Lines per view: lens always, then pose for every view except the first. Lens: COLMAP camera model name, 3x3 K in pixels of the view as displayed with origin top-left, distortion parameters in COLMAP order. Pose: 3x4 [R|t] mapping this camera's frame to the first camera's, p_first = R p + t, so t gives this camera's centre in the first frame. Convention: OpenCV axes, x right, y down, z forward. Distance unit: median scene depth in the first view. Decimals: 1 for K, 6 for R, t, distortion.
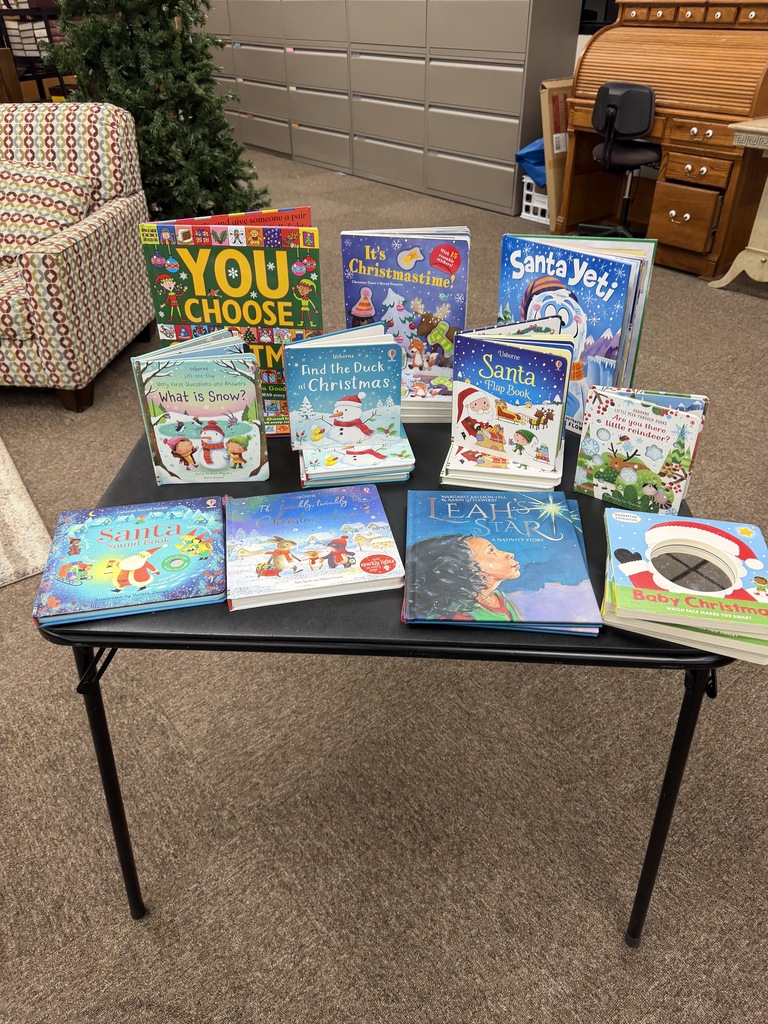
lens RADIAL K [[720.3, 0, 385.0], [0, 720.3, 512.2], [0, 0, 1]] dist [0.046938, -0.053201]
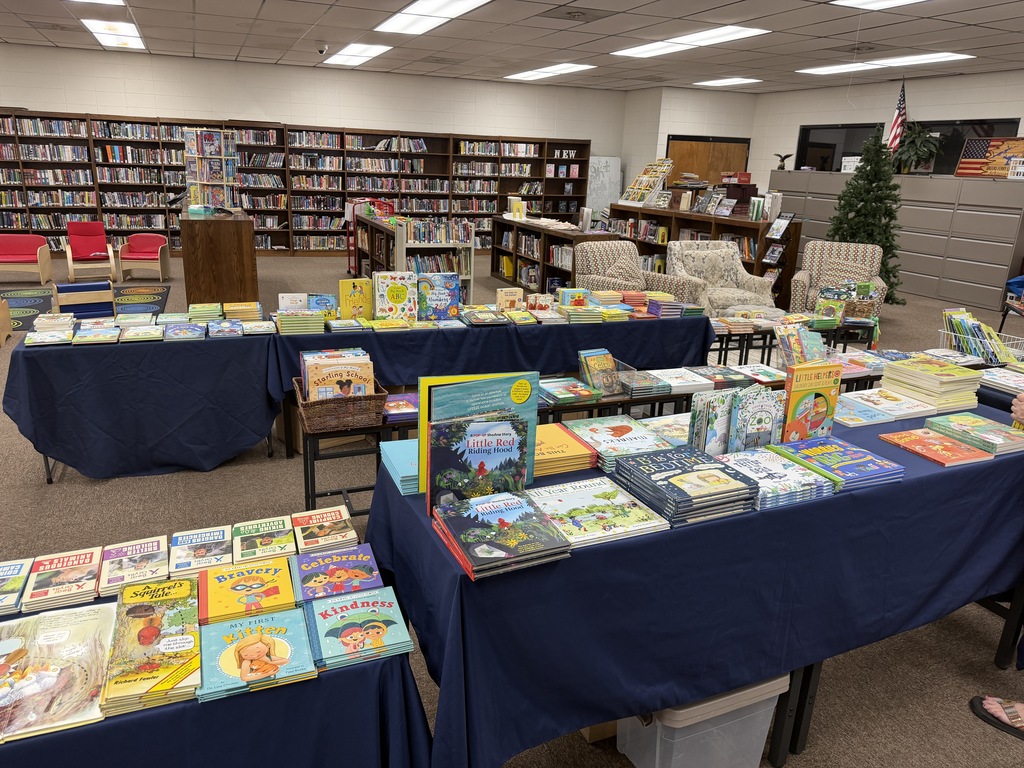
lens RADIAL K [[720.3, 0, 511.3], [0, 720.3, 383.4], [0, 0, 1]] dist [0.046938, -0.053201]
pose [[0.959596, 0.130287, -0.249400, -0.574246], [-0.203761, 0.933015, -0.296587, 0.621163], [0.194053, 0.335422, 0.921865, -0.988574]]
